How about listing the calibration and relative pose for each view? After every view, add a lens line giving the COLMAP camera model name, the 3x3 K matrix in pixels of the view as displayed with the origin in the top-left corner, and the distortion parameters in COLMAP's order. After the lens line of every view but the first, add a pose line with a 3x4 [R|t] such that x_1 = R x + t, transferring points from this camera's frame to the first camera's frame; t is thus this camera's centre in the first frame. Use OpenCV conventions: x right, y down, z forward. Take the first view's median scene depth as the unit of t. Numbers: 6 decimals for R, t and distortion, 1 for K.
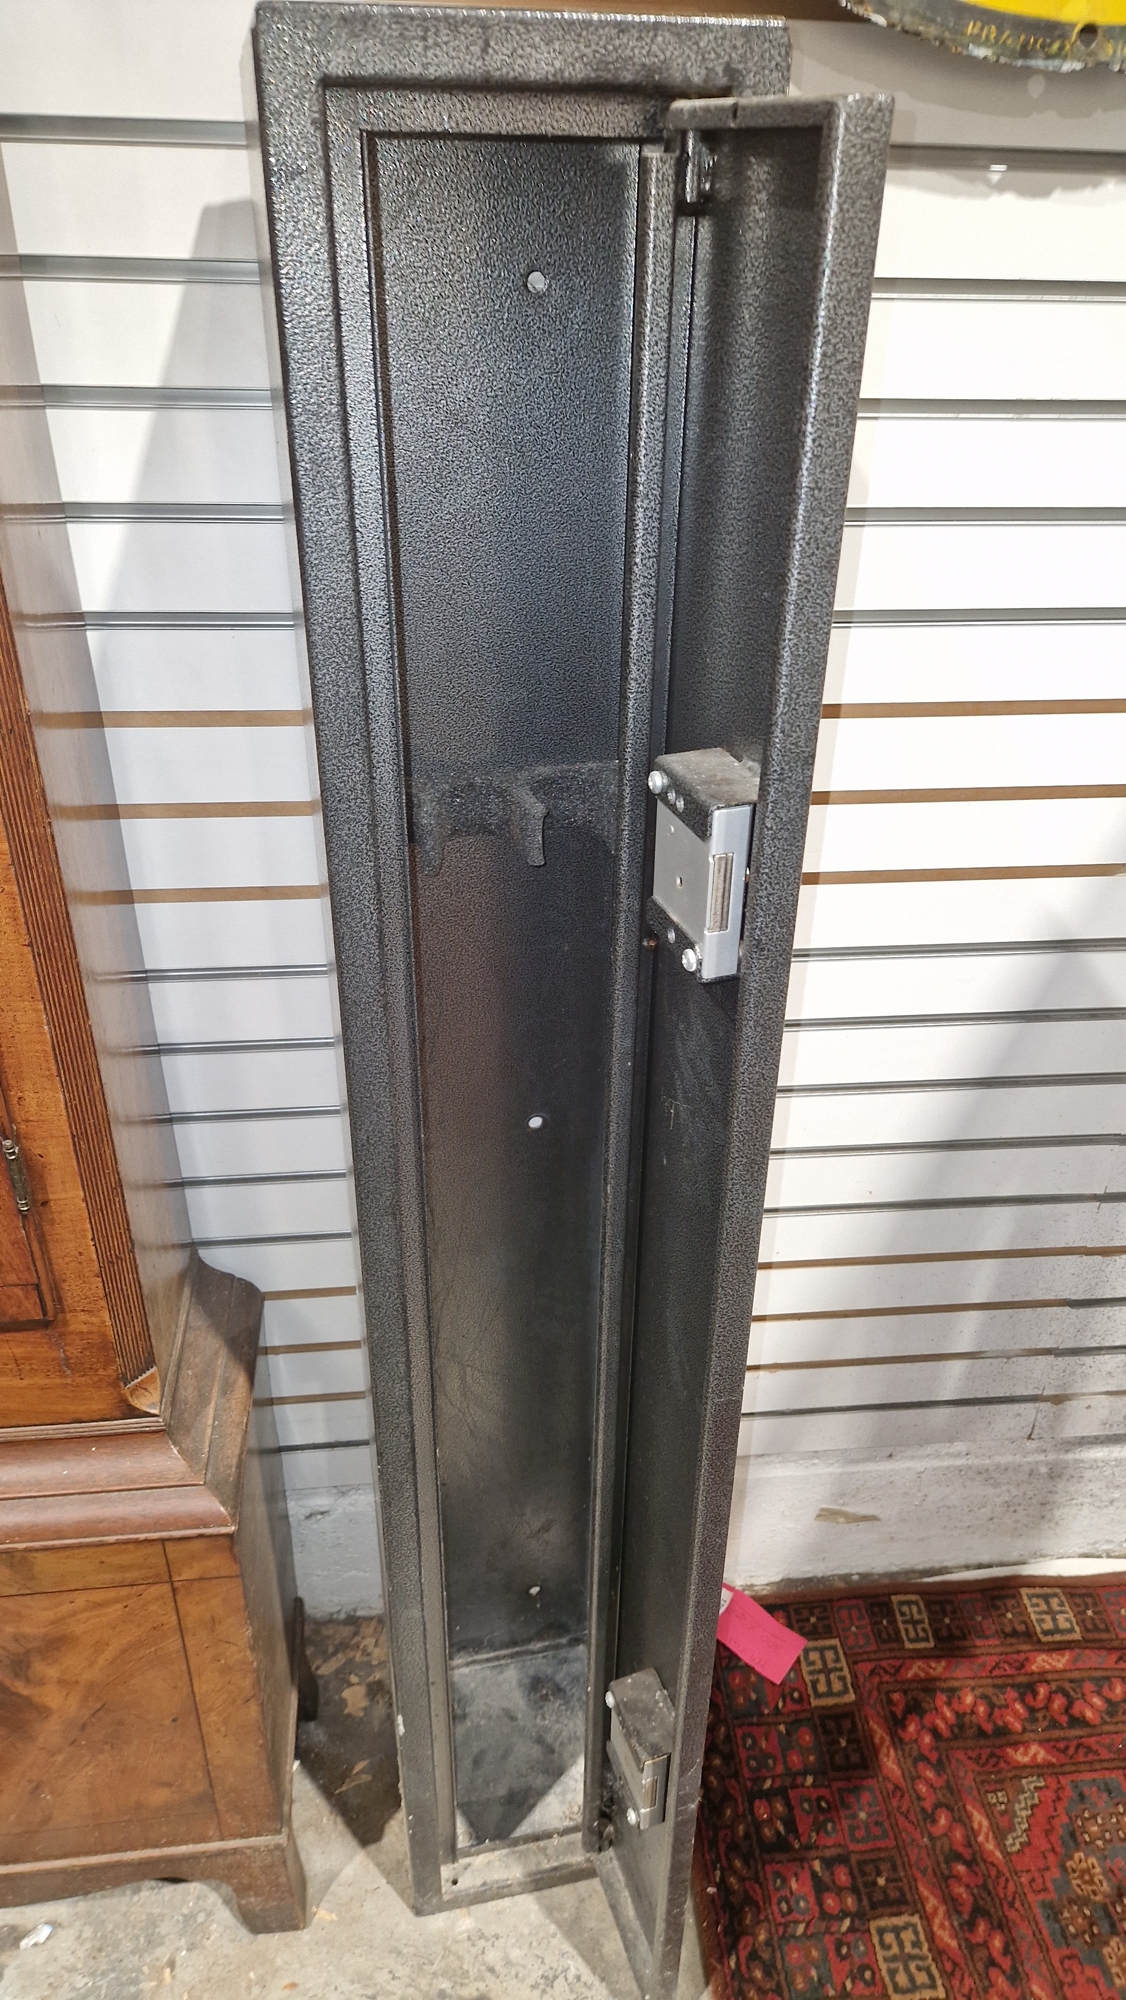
lens RADIAL K [[1353.9, 0, 548.7], [0, 1353.9, 1001.5], [0, 0, 1]] dist [0.032605, -0.033797]
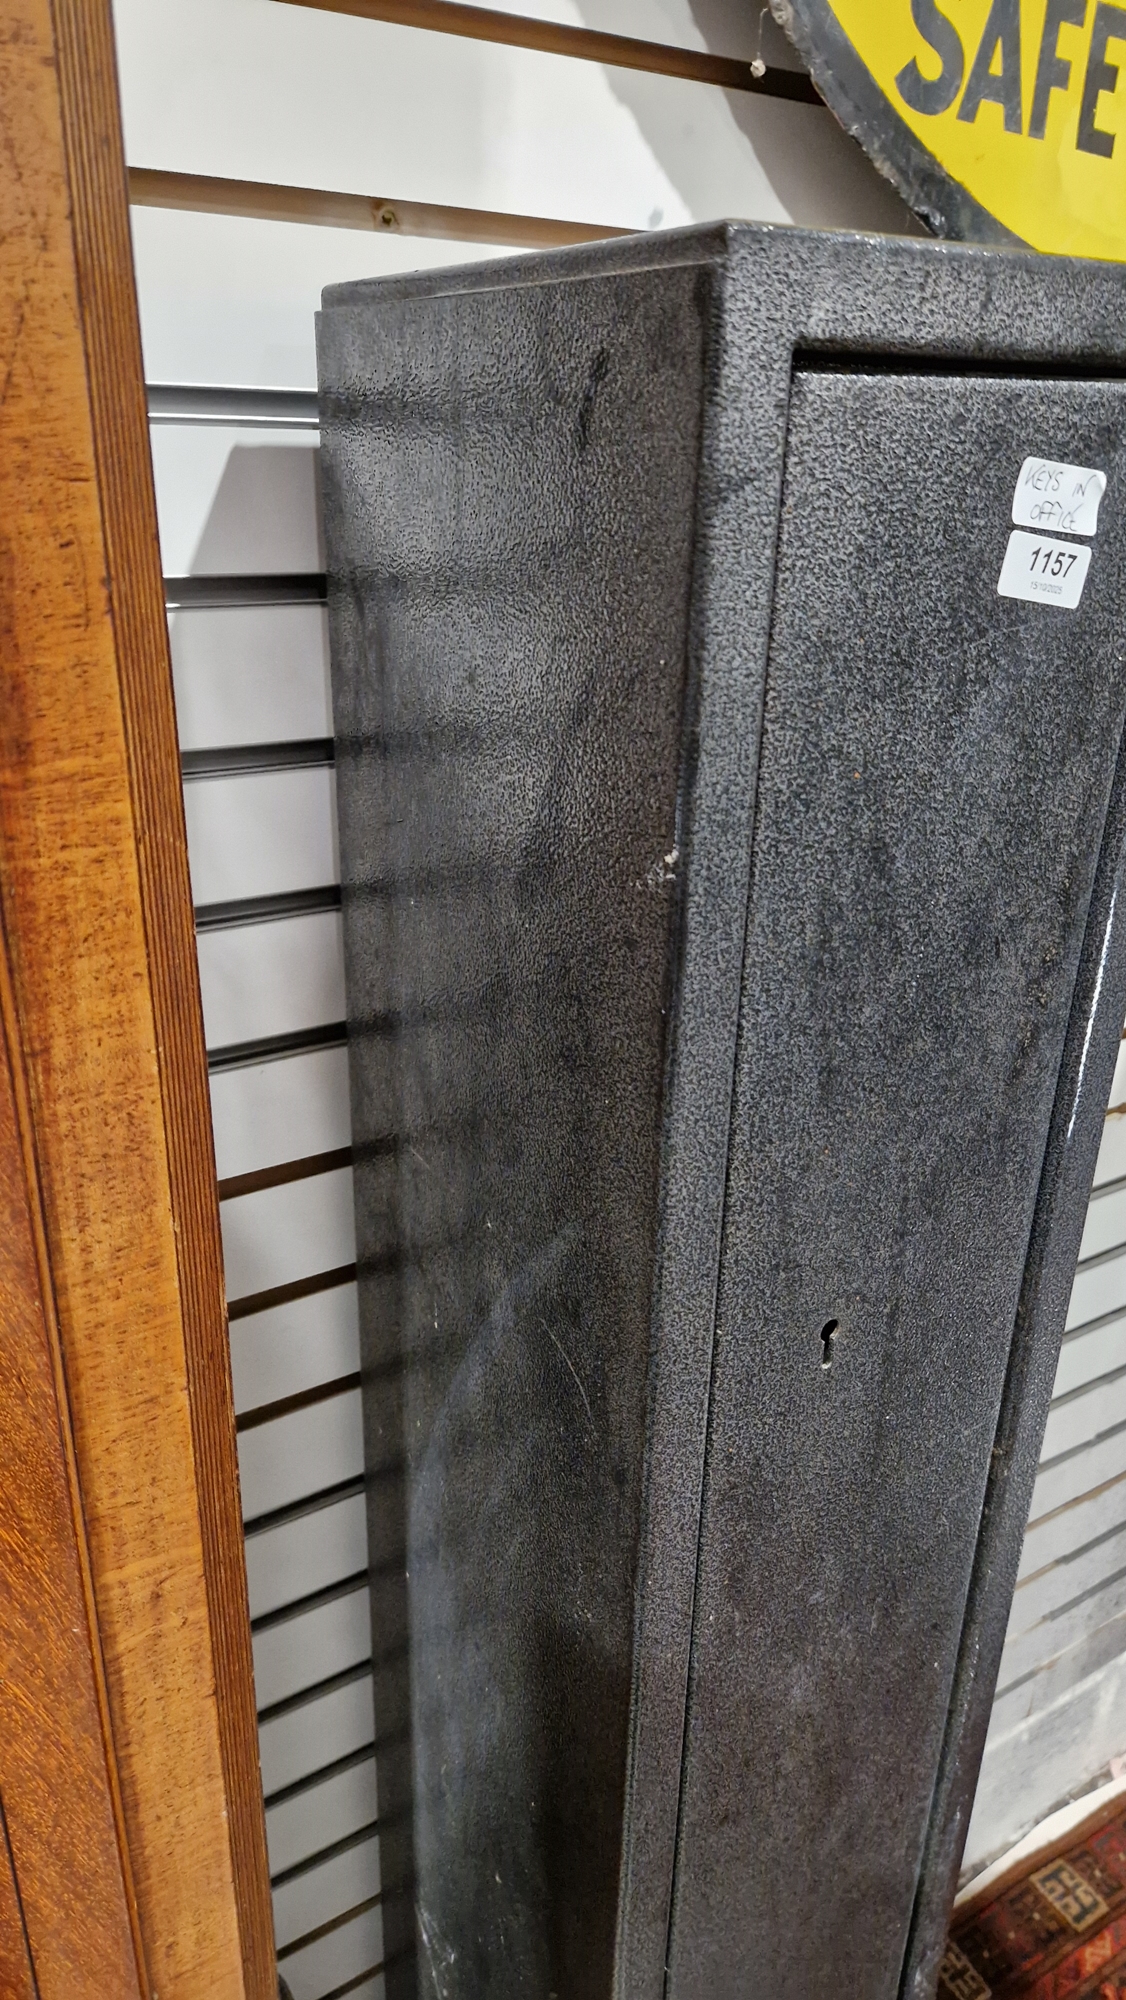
lens RADIAL K [[1353.9, 0, 562.3], [0, 1353.9, 987.5], [0, 0, 1]] dist [0.032605, -0.033797]
pose [[0.903736, -0.169493, 0.393107, -0.225000], [0.225628, 0.968972, -0.100925, -0.141703], [-0.363803, 0.179906, 0.913937, 0.210697]]
